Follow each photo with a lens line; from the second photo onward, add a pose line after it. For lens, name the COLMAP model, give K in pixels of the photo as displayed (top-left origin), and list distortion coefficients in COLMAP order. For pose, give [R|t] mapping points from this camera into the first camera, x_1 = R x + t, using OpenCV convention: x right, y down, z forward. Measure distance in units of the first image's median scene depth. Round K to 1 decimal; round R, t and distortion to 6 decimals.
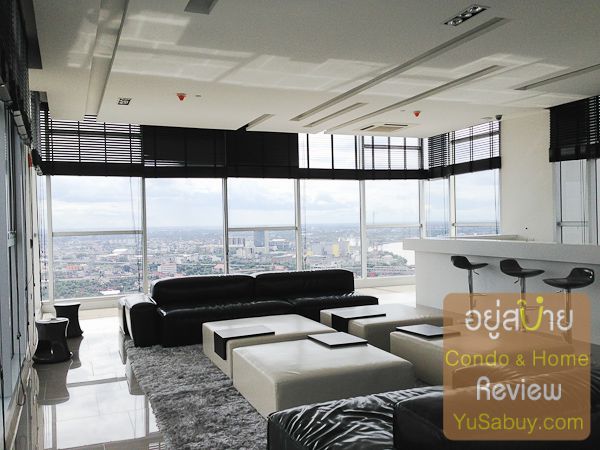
lens RADIAL K [[551.7, 0, 300.0], [0, 551.7, 225.0], [0, 0, 1]] dist [0.095516, 0.002884]
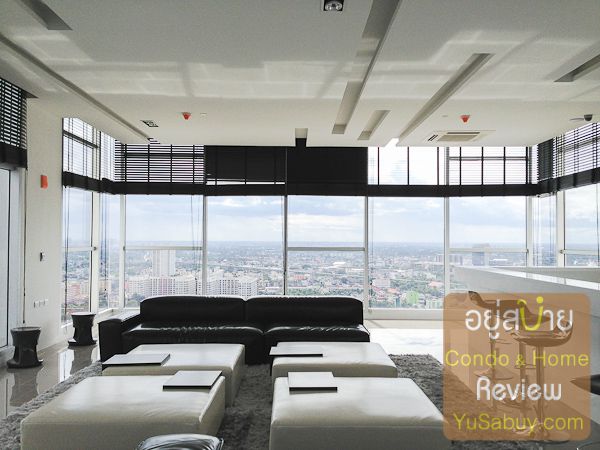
lens RADIAL K [[539.7, 0, 301.1], [0, 539.7, 236.1], [0, 0, 1]] dist [0.098152, 0.000115]
pose [[0.926735, 0.023619, -0.374972, 0.243193], [-0.027558, 0.999607, -0.005146, -0.009000], [0.374703, 0.015102, 0.927022, 0.120178]]
